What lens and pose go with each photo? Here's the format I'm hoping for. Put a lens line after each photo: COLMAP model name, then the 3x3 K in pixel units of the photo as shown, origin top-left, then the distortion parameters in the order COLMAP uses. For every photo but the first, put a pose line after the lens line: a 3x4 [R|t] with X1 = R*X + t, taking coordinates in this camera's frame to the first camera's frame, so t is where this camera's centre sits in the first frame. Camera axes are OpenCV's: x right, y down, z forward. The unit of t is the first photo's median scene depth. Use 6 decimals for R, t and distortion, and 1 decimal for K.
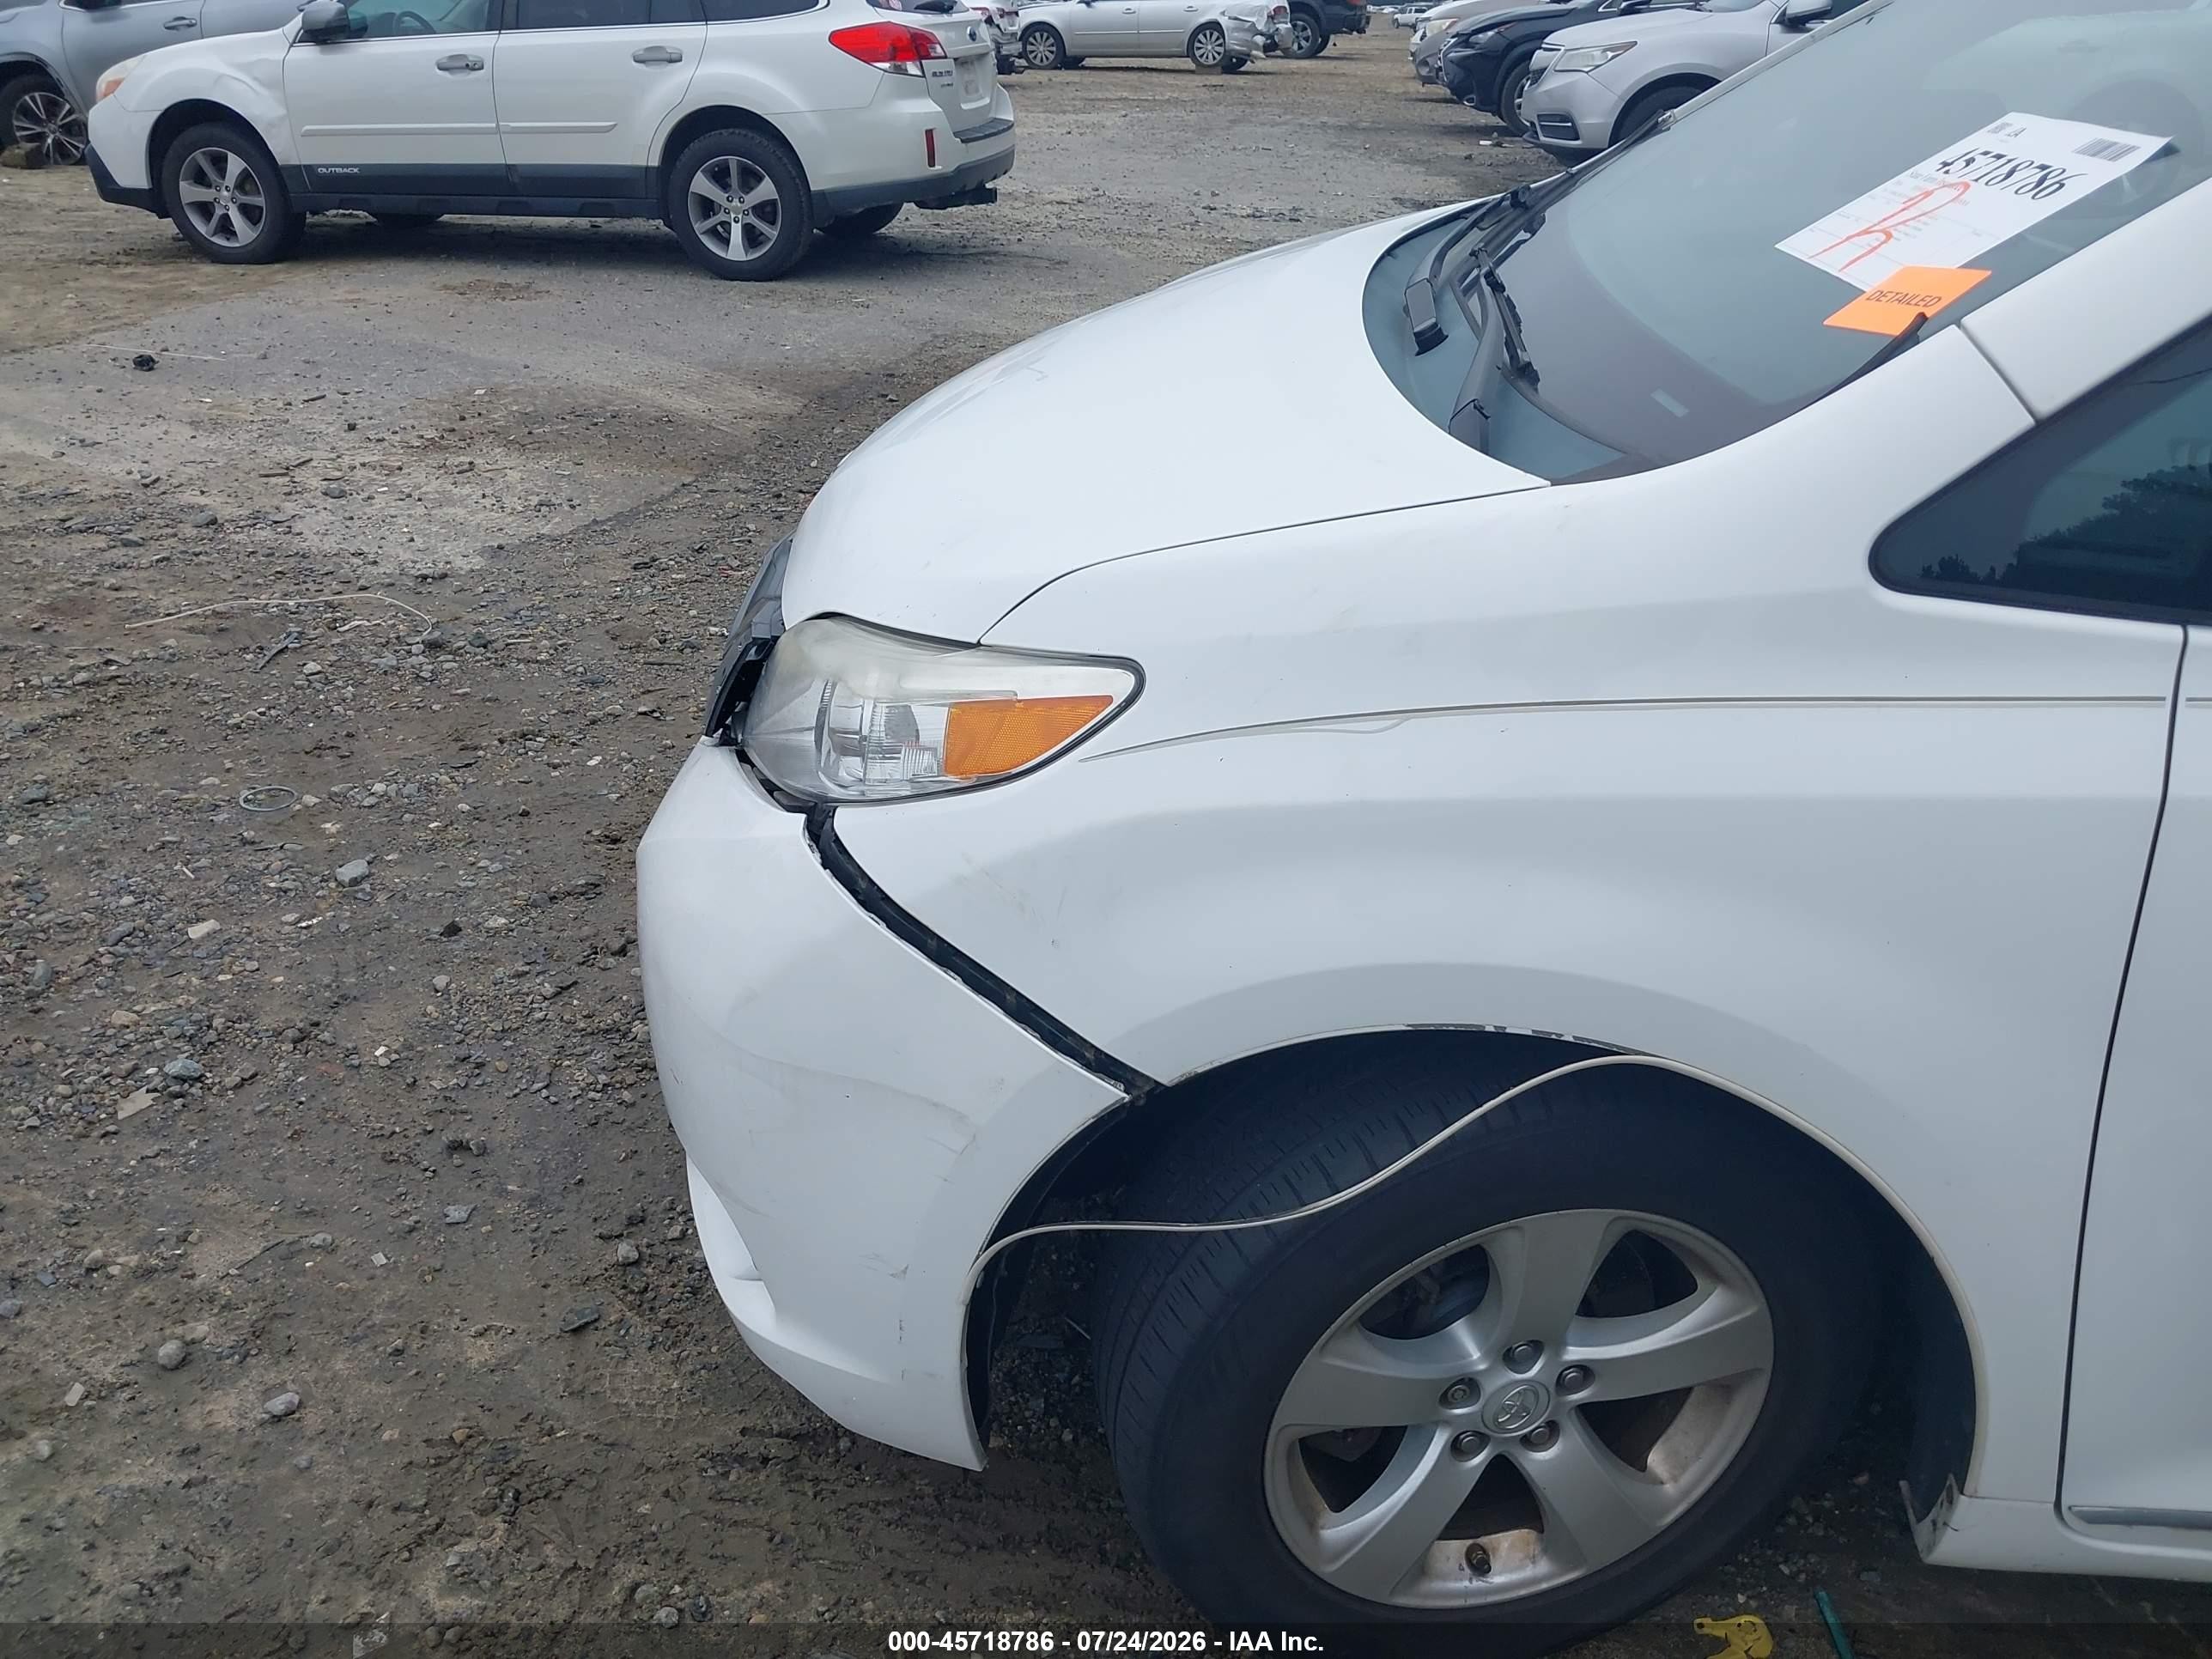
lens RADIAL K [[1825.9, 0, 1107.5], [0, 1825.9, 877.7], [0, 0, 1]] dist [0.004856, 0.005441]
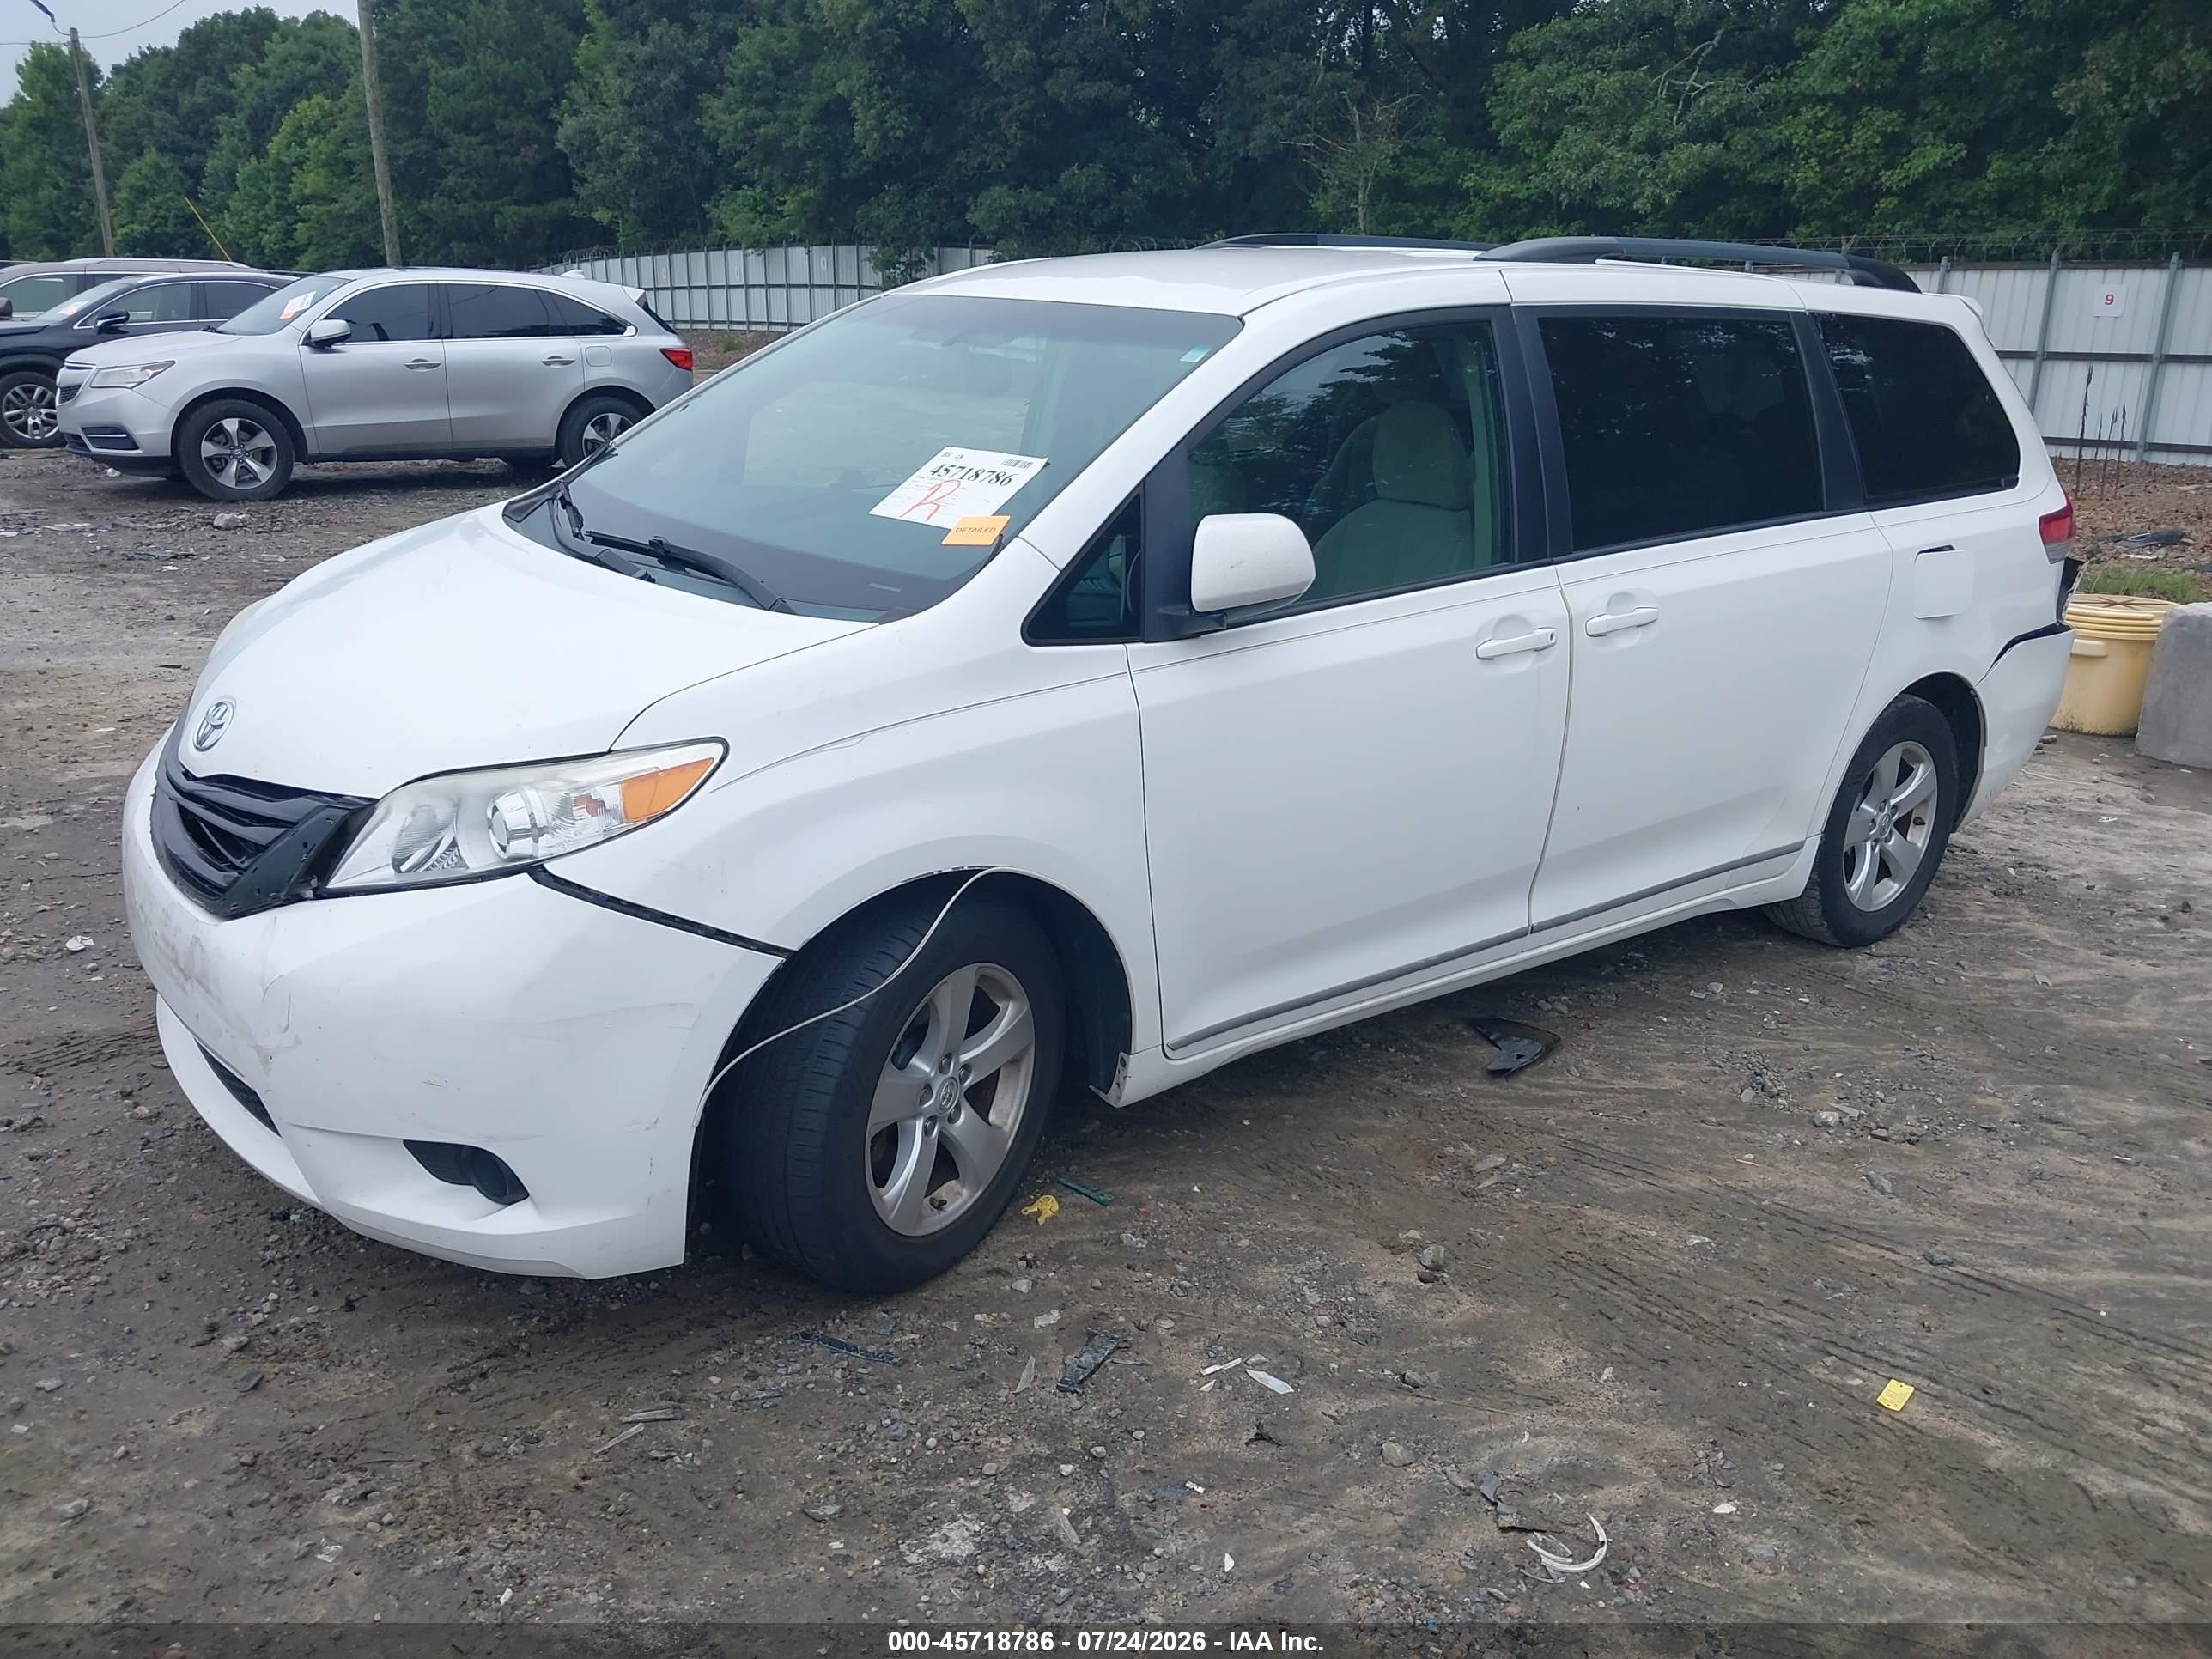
lens RADIAL K [[1754.8, 0, 1123.1], [0, 1754.8, 835.2], [0, 0, 1]] dist [-0.008019, -0.001844]
pose [[0.665874, -0.194720, 0.720206, -0.244075], [0.306216, 0.951612, -0.025831, 0.035983], [-0.680326, 0.237739, 0.693279, -0.120754]]
